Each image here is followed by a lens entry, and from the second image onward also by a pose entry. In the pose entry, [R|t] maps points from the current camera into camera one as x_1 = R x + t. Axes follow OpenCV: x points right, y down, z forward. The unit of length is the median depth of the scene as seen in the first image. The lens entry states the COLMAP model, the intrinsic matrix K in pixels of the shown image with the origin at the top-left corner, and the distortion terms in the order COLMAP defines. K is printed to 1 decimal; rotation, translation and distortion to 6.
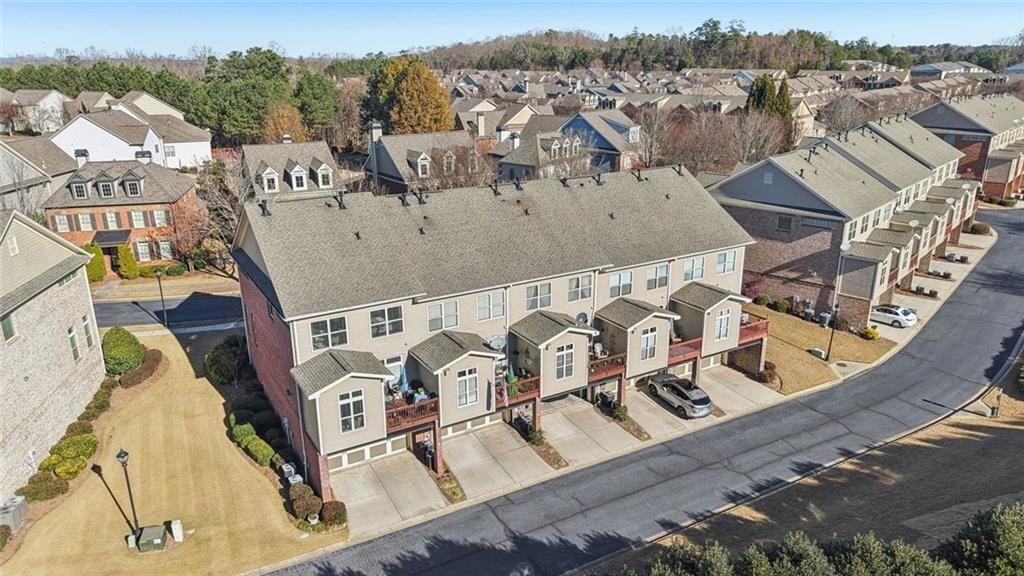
lens RADIAL K [[715.9, 0, 512.0], [0, 715.9, 288.0], [0, 0, 1]] dist [-0.002678, -0.002093]
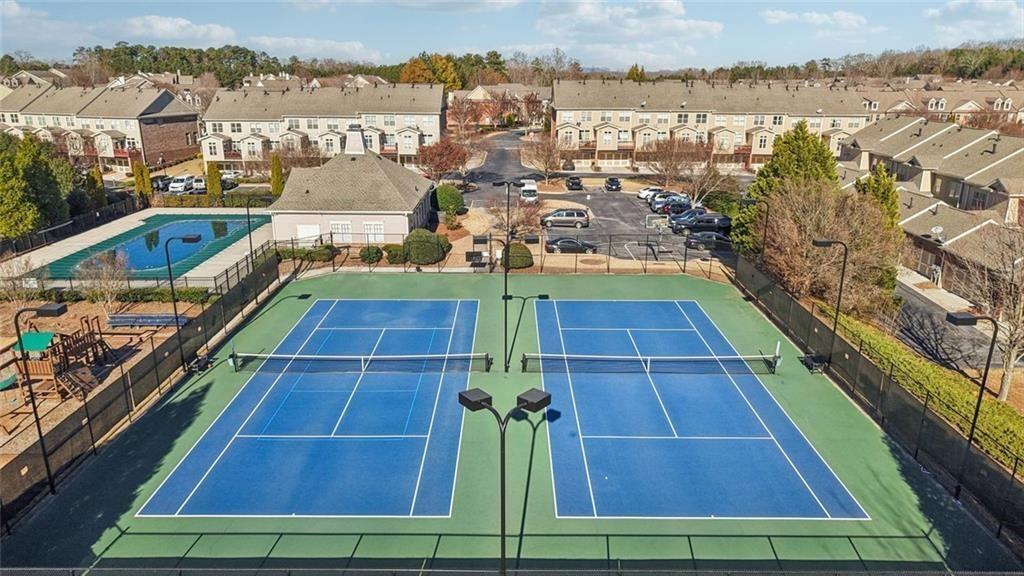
lens RADIAL K [[673.9, 0, 512.0], [0, 673.9, 288.0], [0, 0, 1]] dist [-0.003041, 0.002269]
pose [[0.675947, 0.235308, -0.698373, 2.725985], [-0.235821, 0.966890, 0.097533, -0.029260], [0.698200, 0.098764, 0.709057, 0.330694]]
